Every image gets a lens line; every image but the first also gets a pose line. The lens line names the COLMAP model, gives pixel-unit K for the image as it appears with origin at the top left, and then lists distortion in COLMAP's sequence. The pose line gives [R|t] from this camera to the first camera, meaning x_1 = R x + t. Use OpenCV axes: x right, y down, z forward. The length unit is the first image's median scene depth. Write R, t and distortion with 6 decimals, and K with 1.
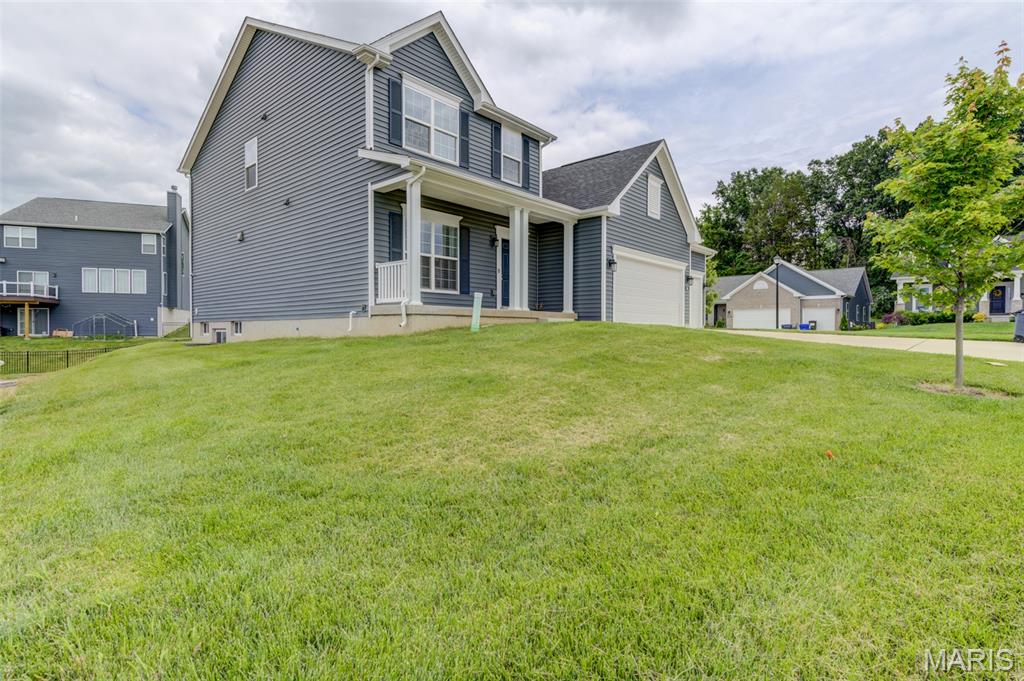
lens RADIAL K [[513.5, 0, 514.1], [0, 513.5, 340.2], [0, 0, 1]] dist [0.000278, 0.000272]
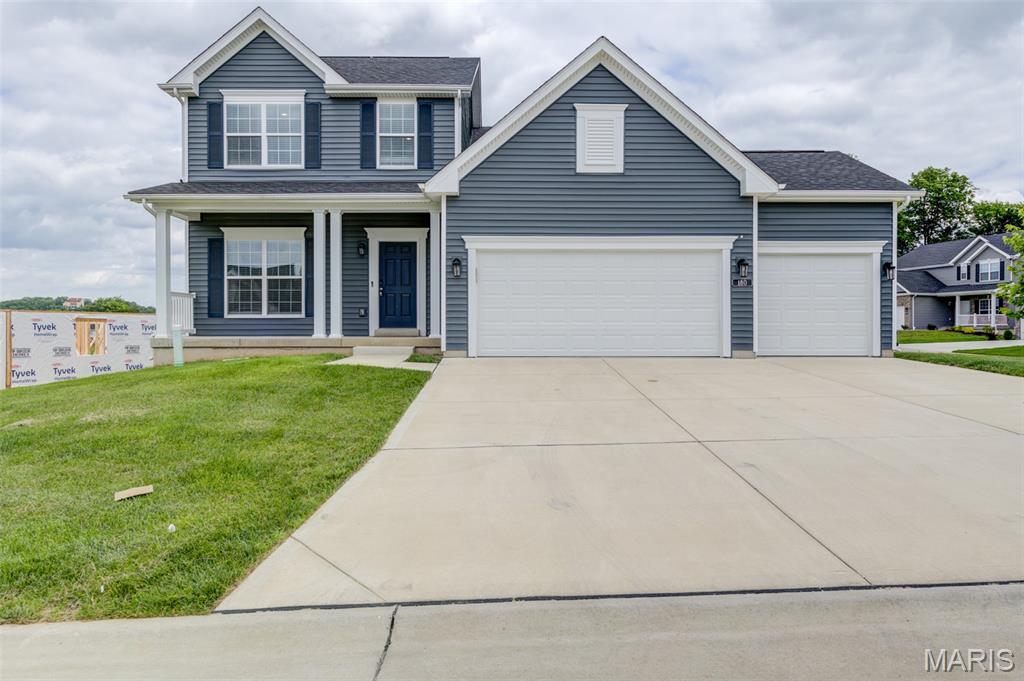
lens RADIAL K [[669.1, 0, 511.6], [0, 669.1, 340.1], [0, 0, 1]] dist [-0.005680, 0.005981]
pose [[0.680640, 0.006366, -0.732590, 1.038623], [-0.007882, 0.999968, 0.001366, -0.061265], [0.732575, 0.004844, 0.680669, 0.538326]]
